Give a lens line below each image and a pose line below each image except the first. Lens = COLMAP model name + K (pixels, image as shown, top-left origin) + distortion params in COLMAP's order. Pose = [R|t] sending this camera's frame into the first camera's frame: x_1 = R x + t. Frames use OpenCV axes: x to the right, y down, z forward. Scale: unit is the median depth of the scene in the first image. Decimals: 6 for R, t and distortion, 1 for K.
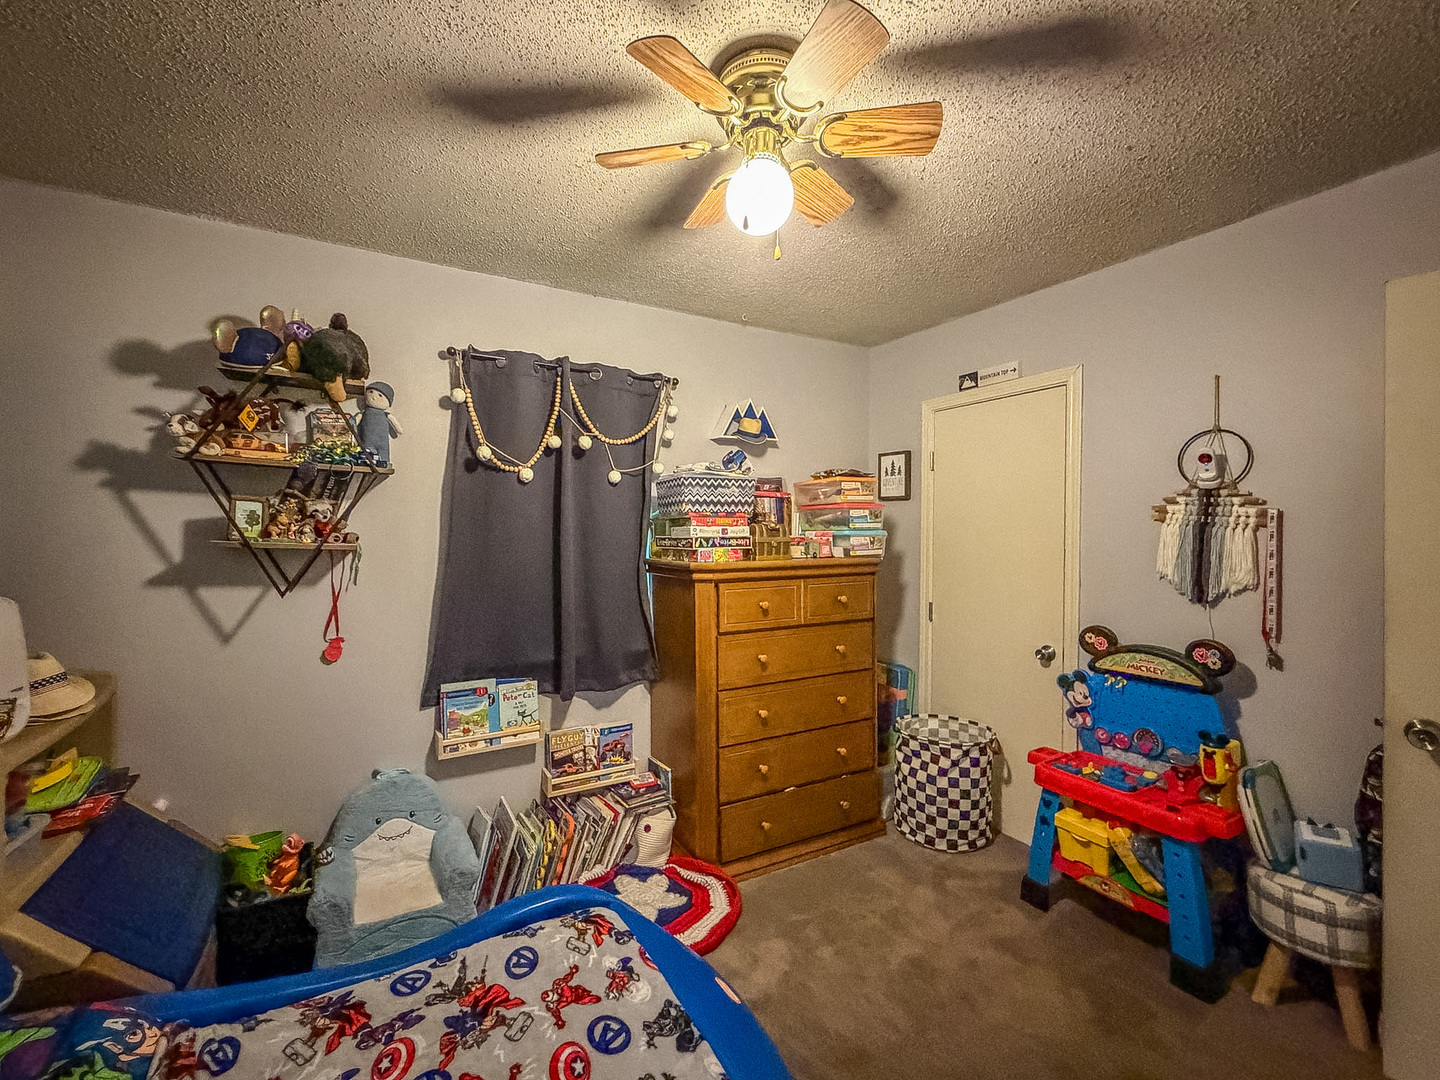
lens RADIAL K [[606.3, 0, 698.3], [0, 606.3, 527.5], [0, 0, 1]] dist [-0.001222, 0.000142]
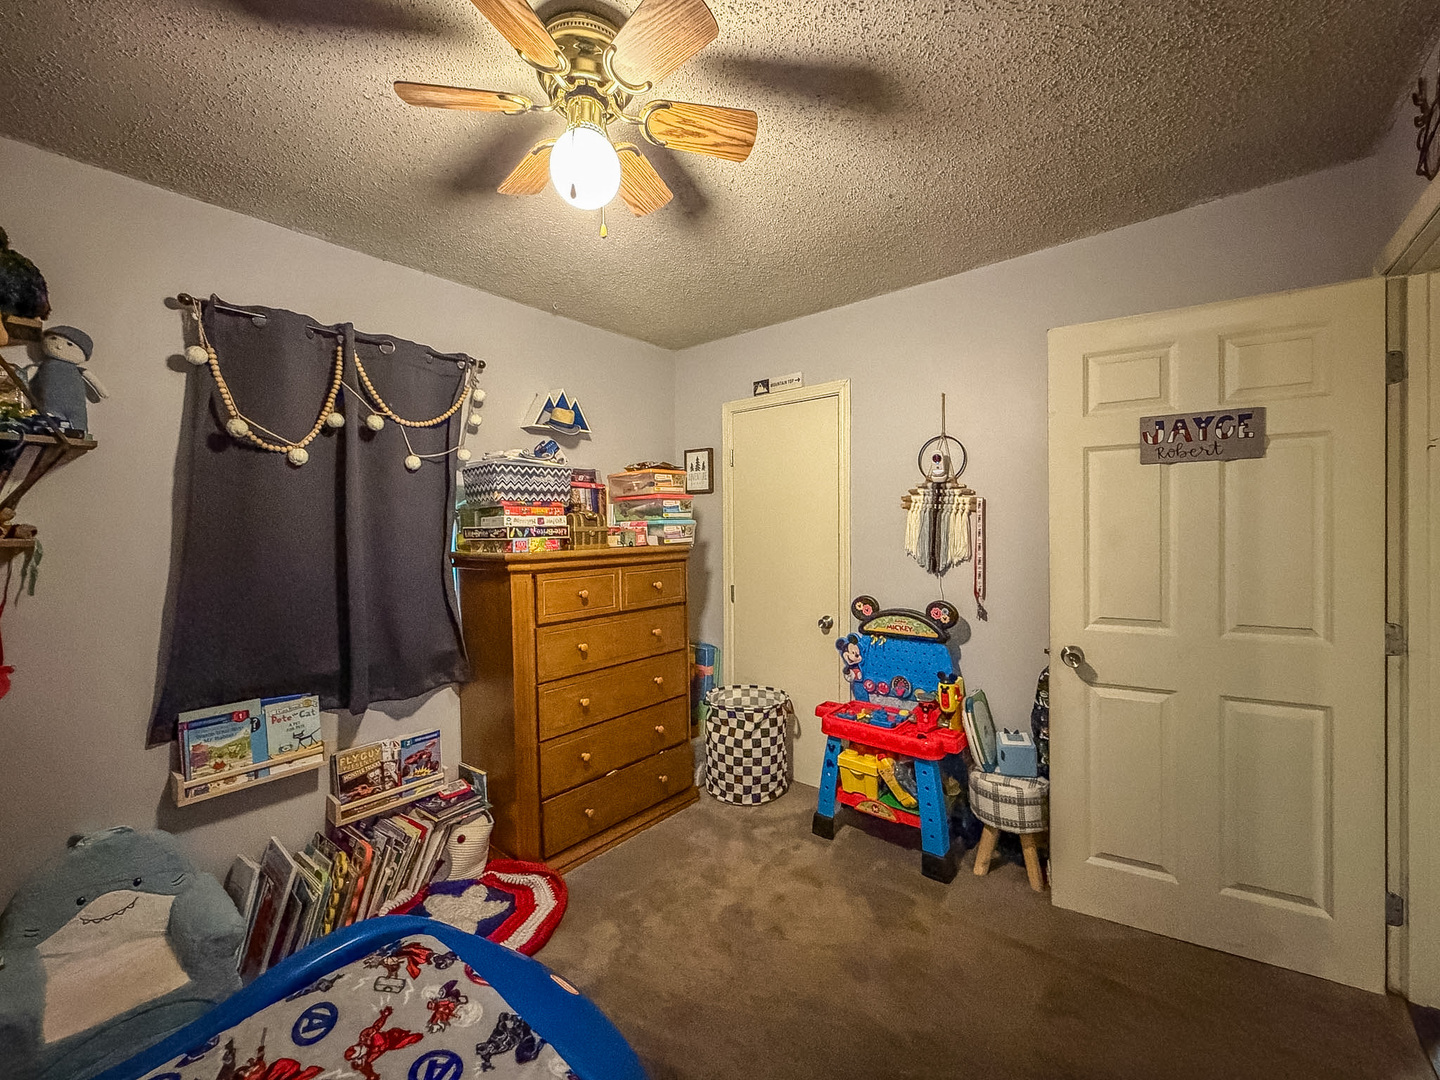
lens RADIAL K [[577.3, 0, 715.5], [0, 577.3, 532.6], [0, 0, 1]] dist [-0.003041, 0.000335]
pose [[0.934446, -0.017211, 0.355690, -0.026329], [0.013766, 0.999831, 0.012212, 0.018844], [-0.355840, -0.006515, 0.934524, 0.033620]]
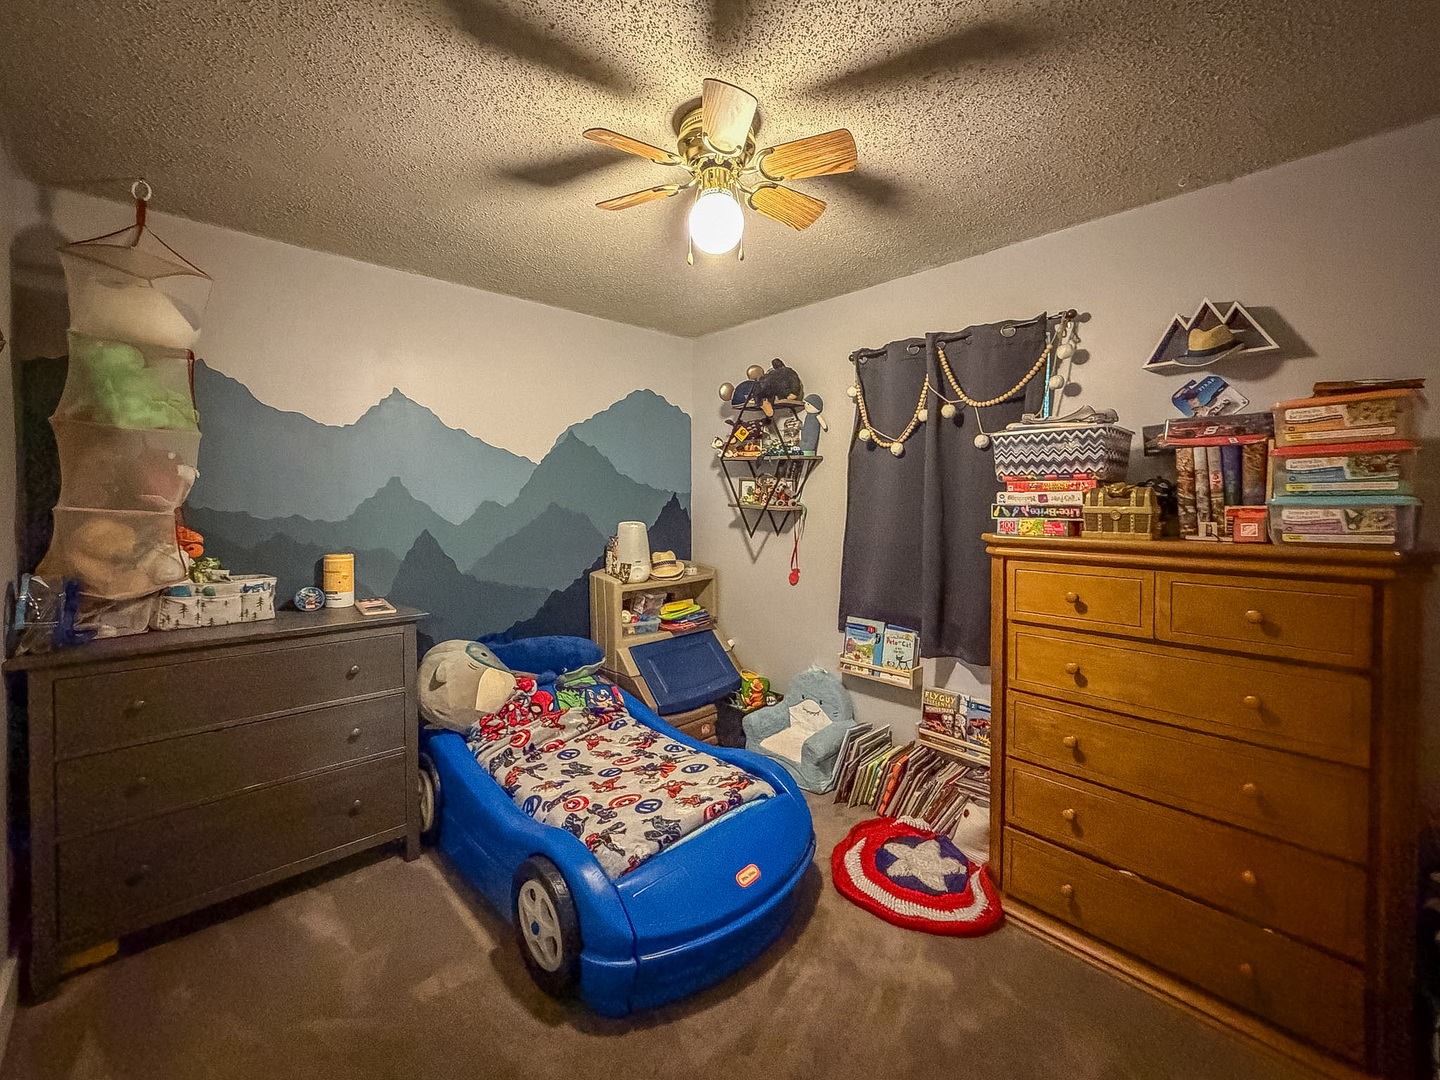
lens RADIAL K [[608.0, 0, 723.2], [0, 608.0, 508.6], [0, 0, 1]] dist [-0.001199, -0.000074]
pose [[0.233389, 0.012777, -0.972300, 0.770303], [-0.000827, 0.999916, 0.012941, 0.010561], [0.972383, -0.002216, 0.233380, 0.428236]]
